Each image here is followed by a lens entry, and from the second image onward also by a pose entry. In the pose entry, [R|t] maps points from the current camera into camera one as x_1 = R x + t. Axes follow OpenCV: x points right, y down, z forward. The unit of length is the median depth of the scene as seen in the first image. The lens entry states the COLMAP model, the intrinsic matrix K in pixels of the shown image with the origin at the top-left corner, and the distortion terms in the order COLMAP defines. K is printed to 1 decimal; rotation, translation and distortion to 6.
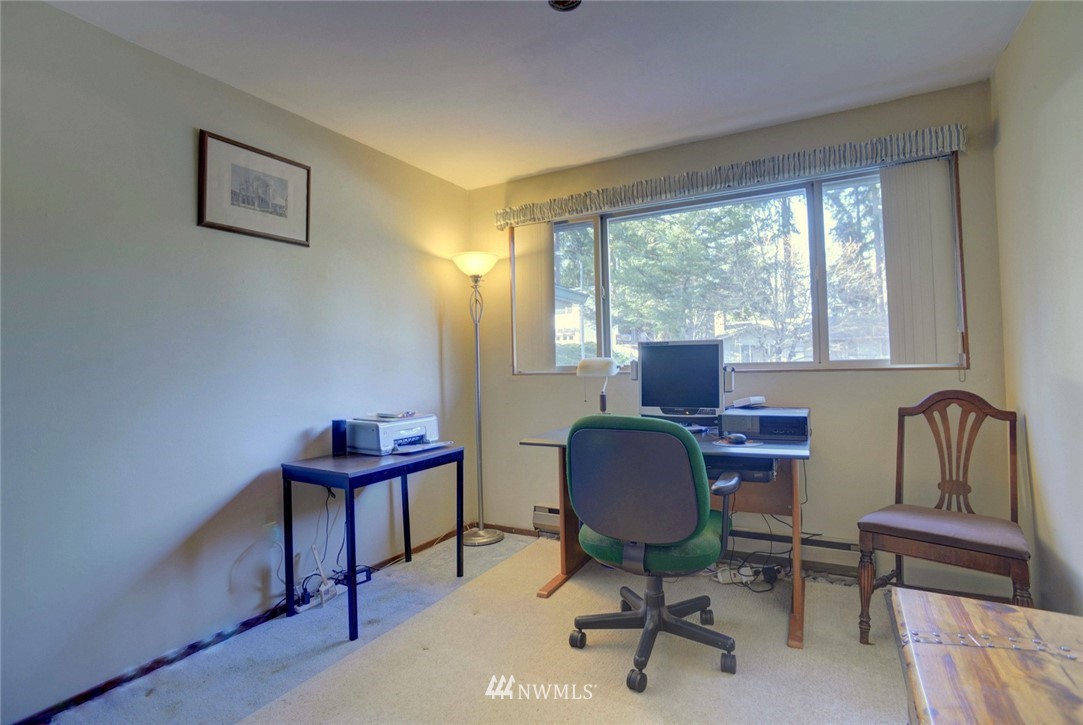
lens RADIAL K [[525.9, 0, 541.2], [0, 525.9, 358.8], [0, 0, 1]] dist [-0.030886, 0.005791]
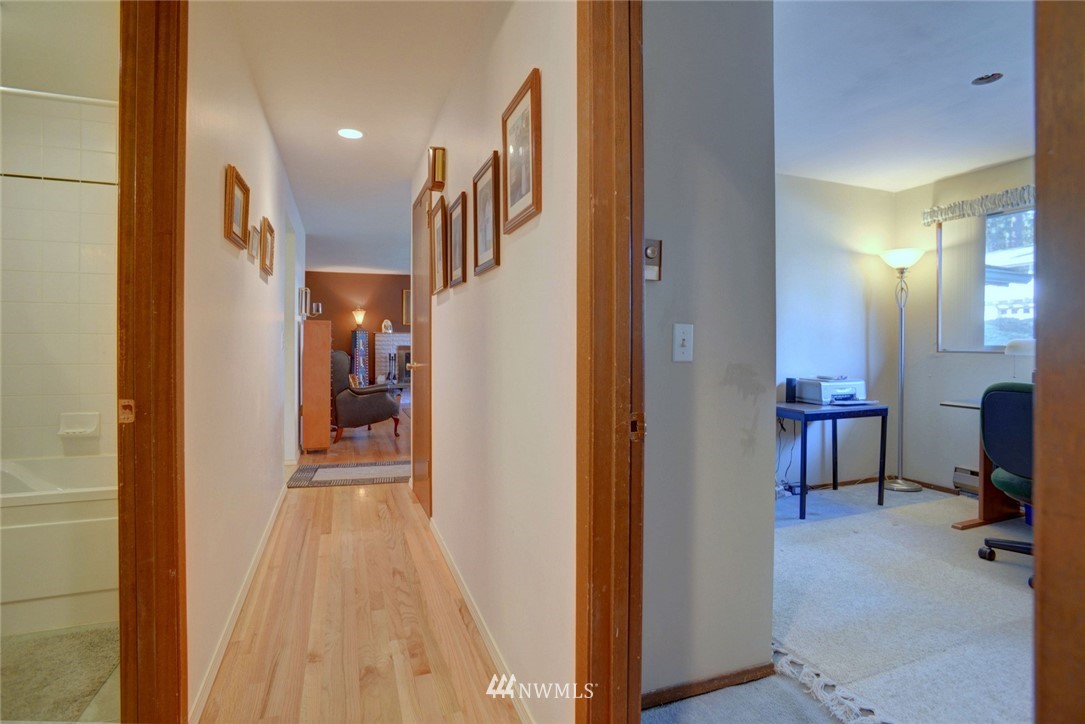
lens RADIAL K [[526.8, 0, 546.8], [0, 526.8, 352.0], [0, 0, 1]] dist [-0.030886, 0.005791]
pose [[0.761101, 0.029263, -0.647973, 0.035050], [-0.008762, 0.999355, 0.034839, -0.001705], [0.648574, -0.020839, 0.760866, -0.461853]]
